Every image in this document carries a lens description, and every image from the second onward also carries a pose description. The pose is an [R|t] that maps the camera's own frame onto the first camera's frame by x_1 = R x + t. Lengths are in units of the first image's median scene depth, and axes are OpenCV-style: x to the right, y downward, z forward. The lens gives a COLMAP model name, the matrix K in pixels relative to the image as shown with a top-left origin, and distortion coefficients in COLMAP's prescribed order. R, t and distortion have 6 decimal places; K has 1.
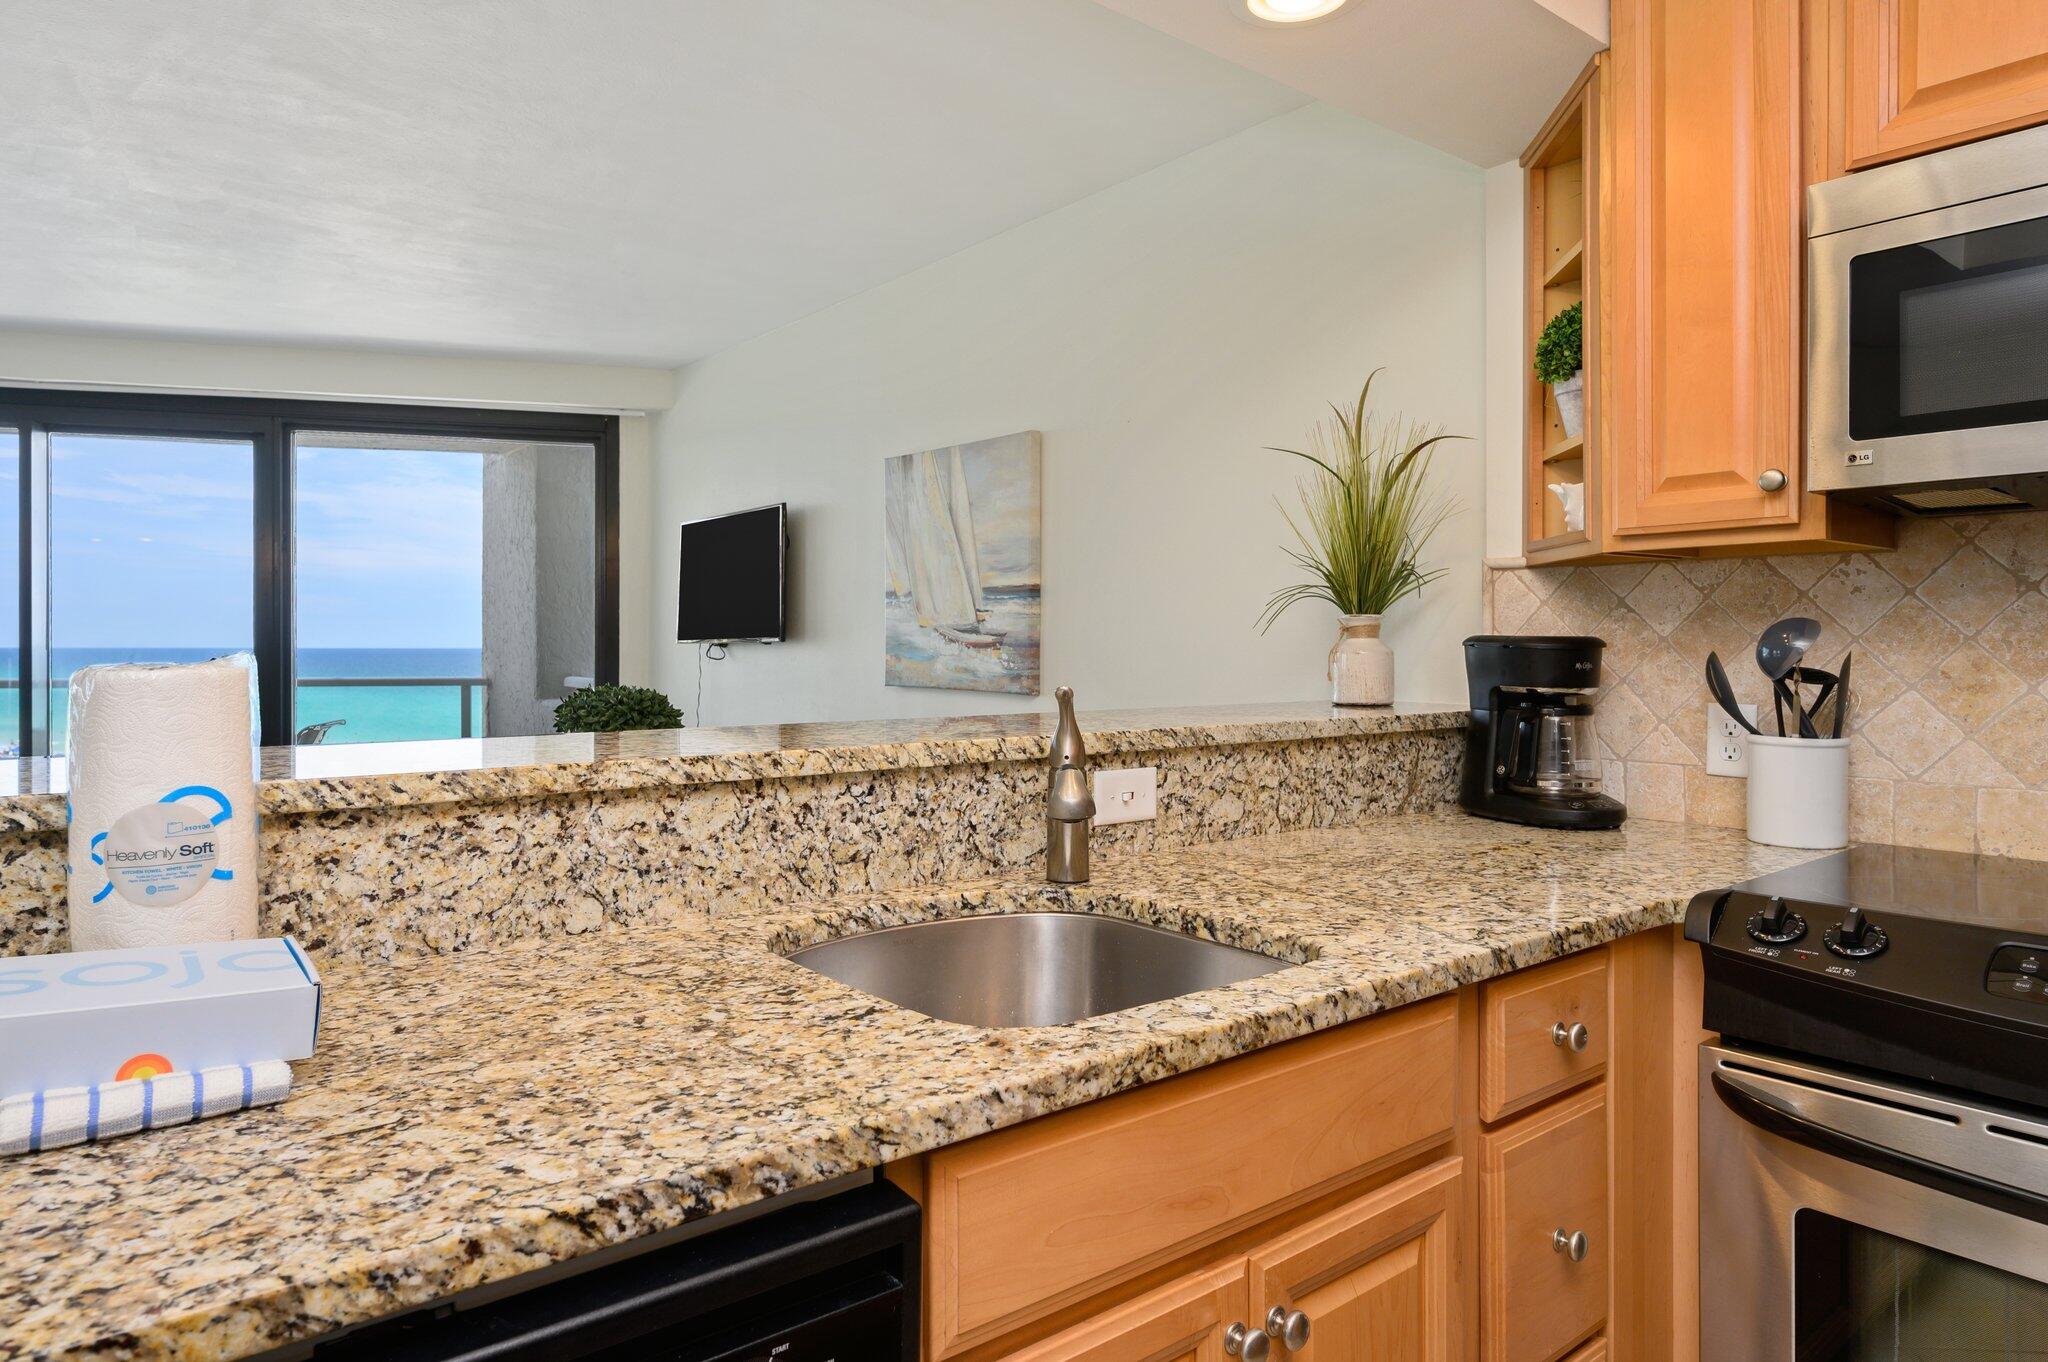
lens RADIAL K [[1221.1, 0, 1022.4], [0, 1221.1, 644.0], [0, 0, 1]] dist [0.001166, 0.005267]
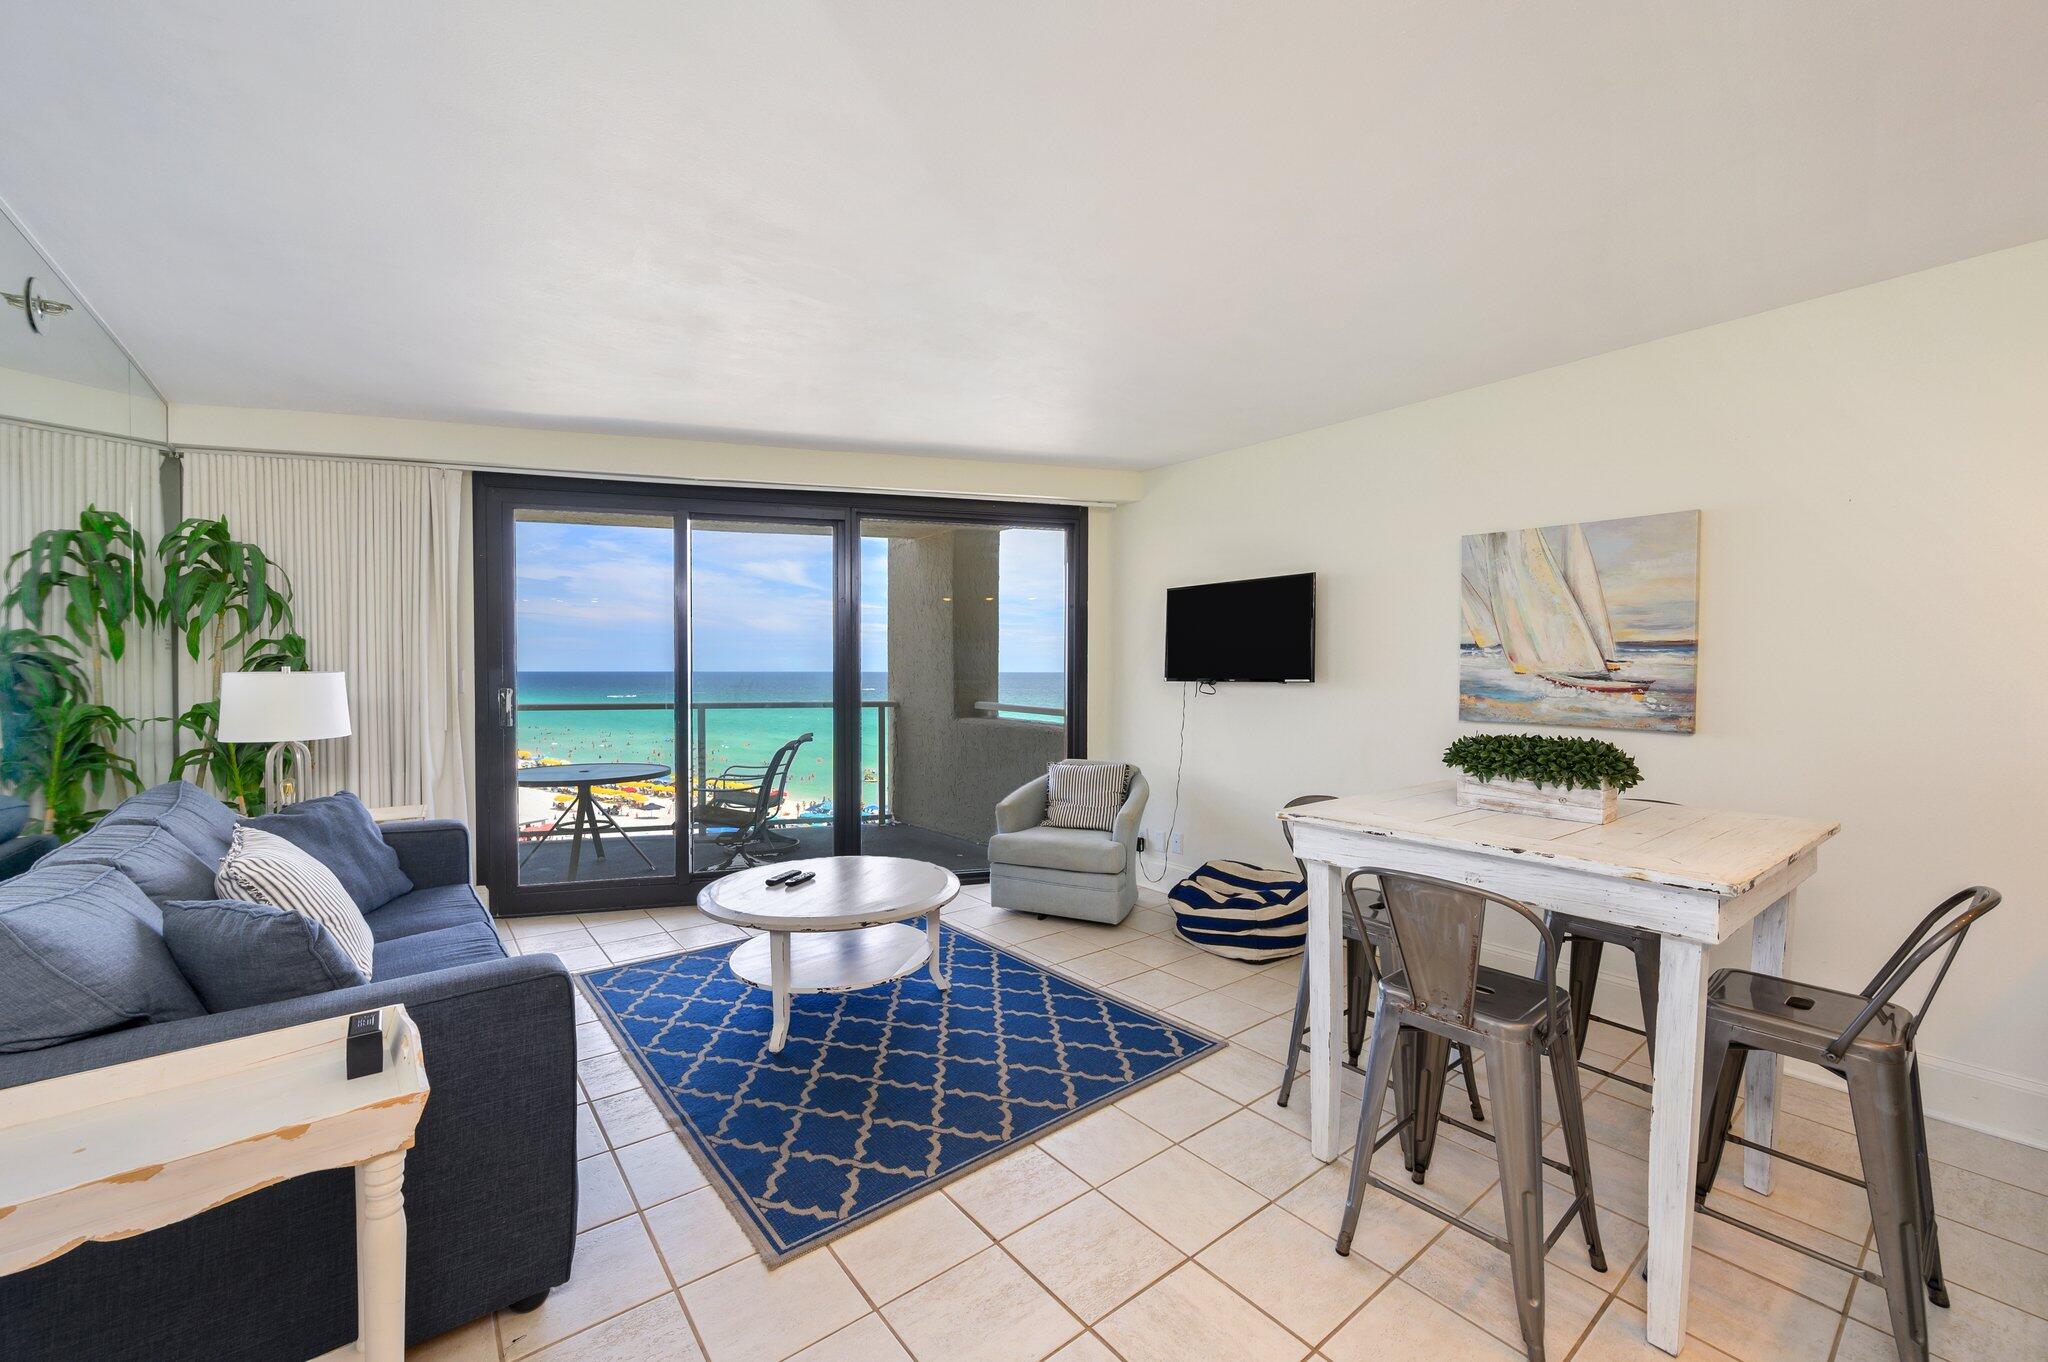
lens RADIAL K [[798.8, 0, 1017.9], [0, 798.8, 674.7], [0, 0, 1]] dist [-0.016619, -0.000023]
pose [[0.999909, -0.001461, -0.013437, -1.128418], [0.001590, 0.999952, 0.009655, -0.041852], [0.013422, -0.009676, 0.999863, 0.399424]]
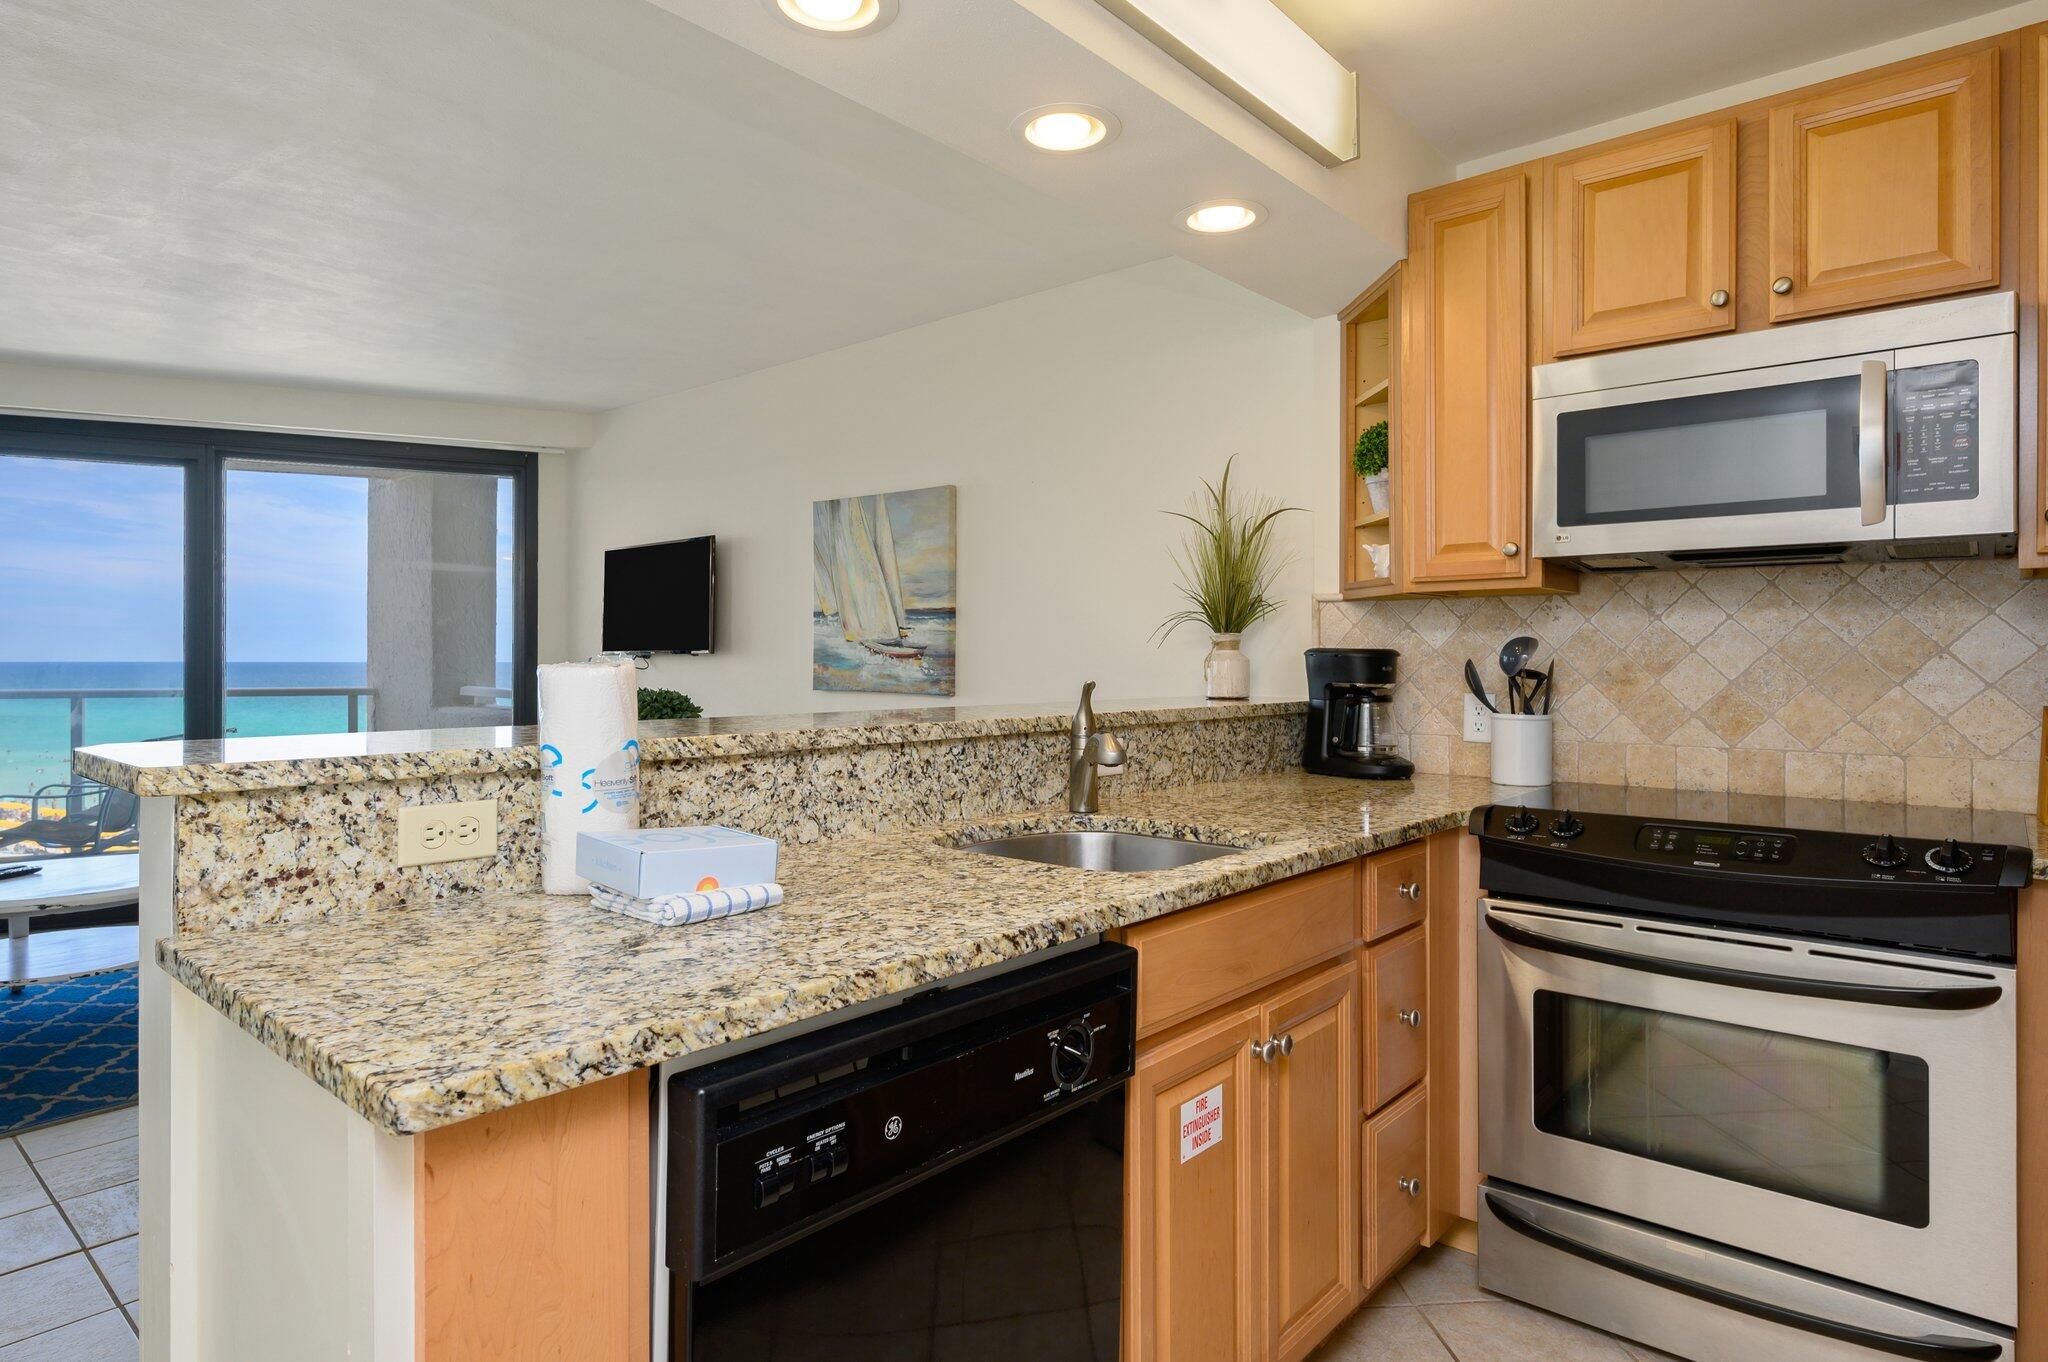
lens RADIAL K [[1122.3, 0, 1016.8], [0, 1122.3, 653.1], [0, 0, 1]] dist [0.007463, 0.000286]
pose [[0.984542, 0.000599, 0.175146, -0.223170], [0.000130, 0.999991, -0.004152, 0.004952], [-0.175147, 0.004111, 0.984534, -0.262068]]
